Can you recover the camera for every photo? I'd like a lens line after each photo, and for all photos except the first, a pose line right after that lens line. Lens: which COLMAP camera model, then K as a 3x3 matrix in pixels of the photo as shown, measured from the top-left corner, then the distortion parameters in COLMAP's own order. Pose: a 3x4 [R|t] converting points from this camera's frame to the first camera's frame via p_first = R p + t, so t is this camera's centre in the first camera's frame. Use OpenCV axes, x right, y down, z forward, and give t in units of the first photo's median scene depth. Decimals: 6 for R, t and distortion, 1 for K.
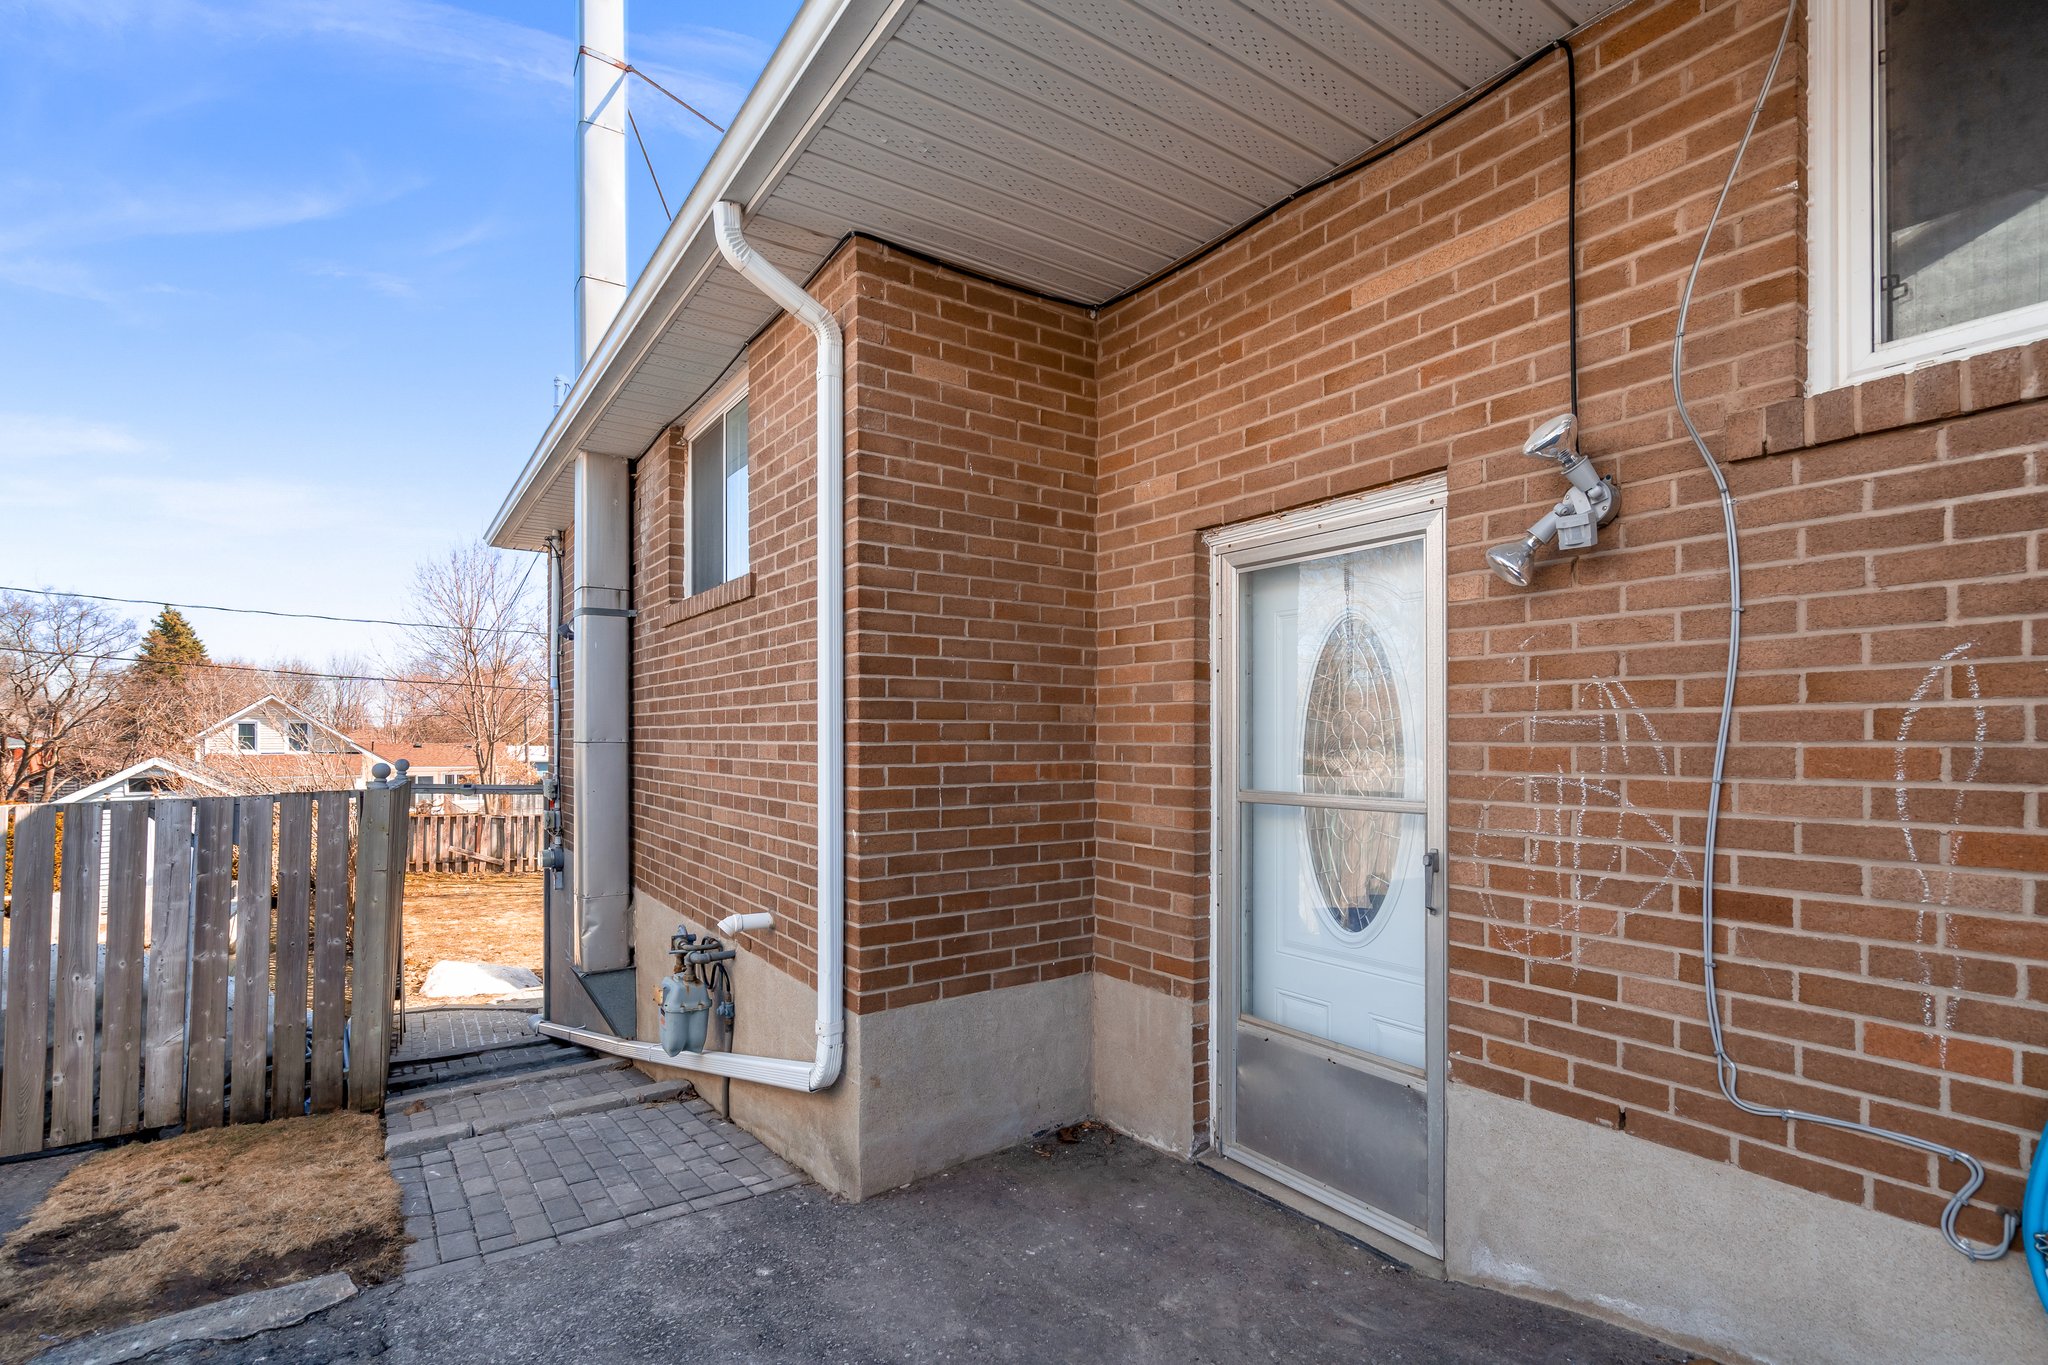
lens RADIAL K [[949.2, 0, 1027.7], [0, 949.2, 718.3], [0, 0, 1]] dist [0.002627, 0.000698]
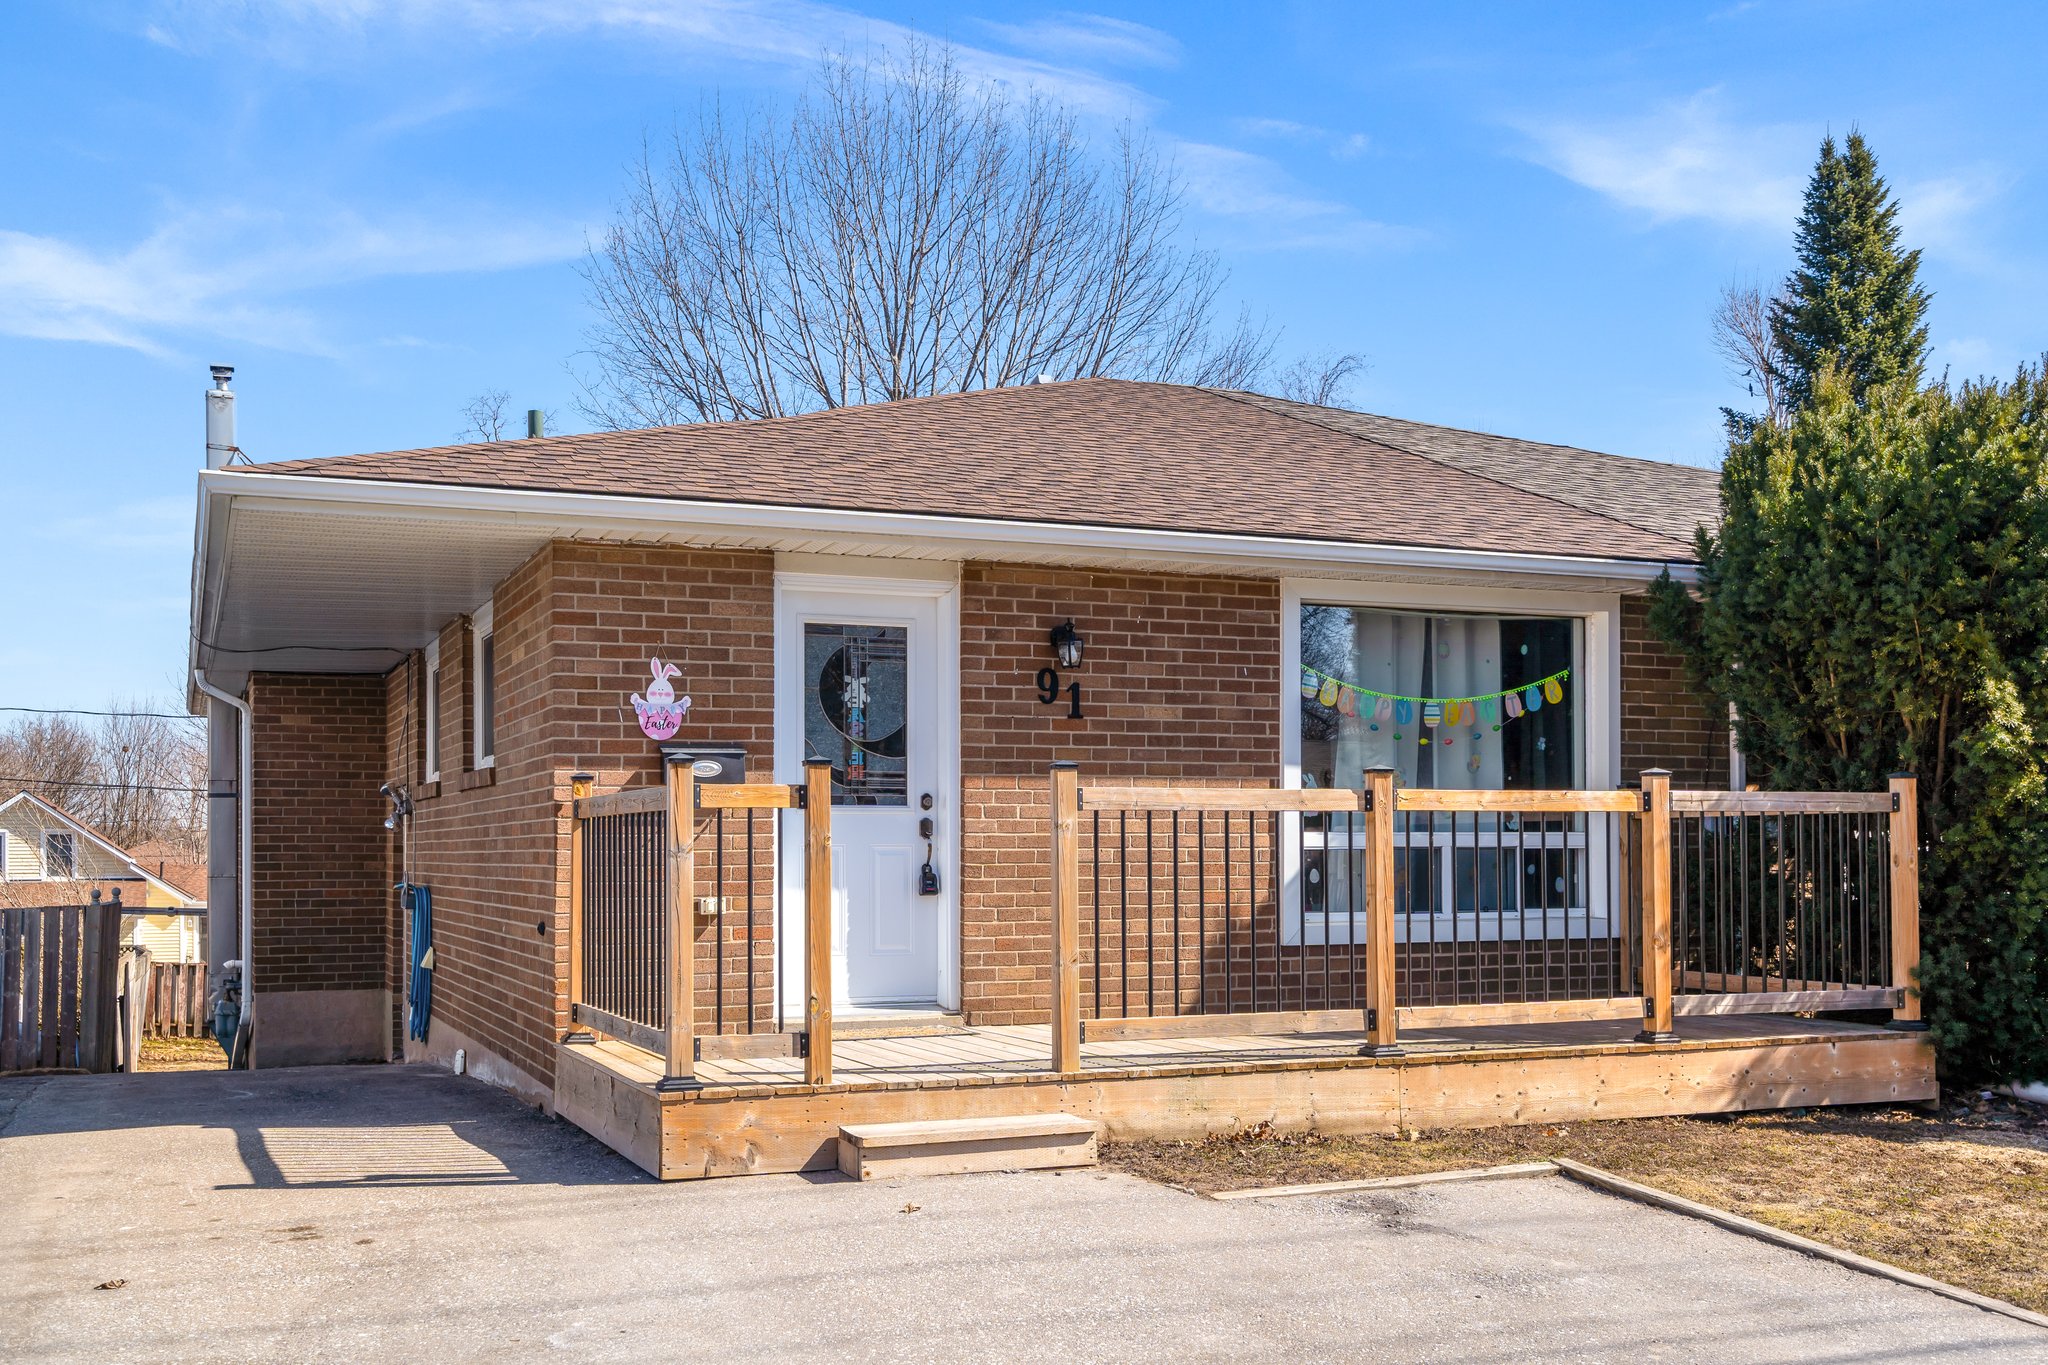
lens RADIAL K [[2023.1, 0, 1031.4], [0, 2023.1, 773.0], [0, 0, 1]] dist [0.008312, -0.000193]
pose [[0.978272, -0.011437, -0.207009, 2.437944], [0.008415, 0.999845, -0.015473, -0.130802], [0.207154, 0.013395, 0.978217, -3.140144]]
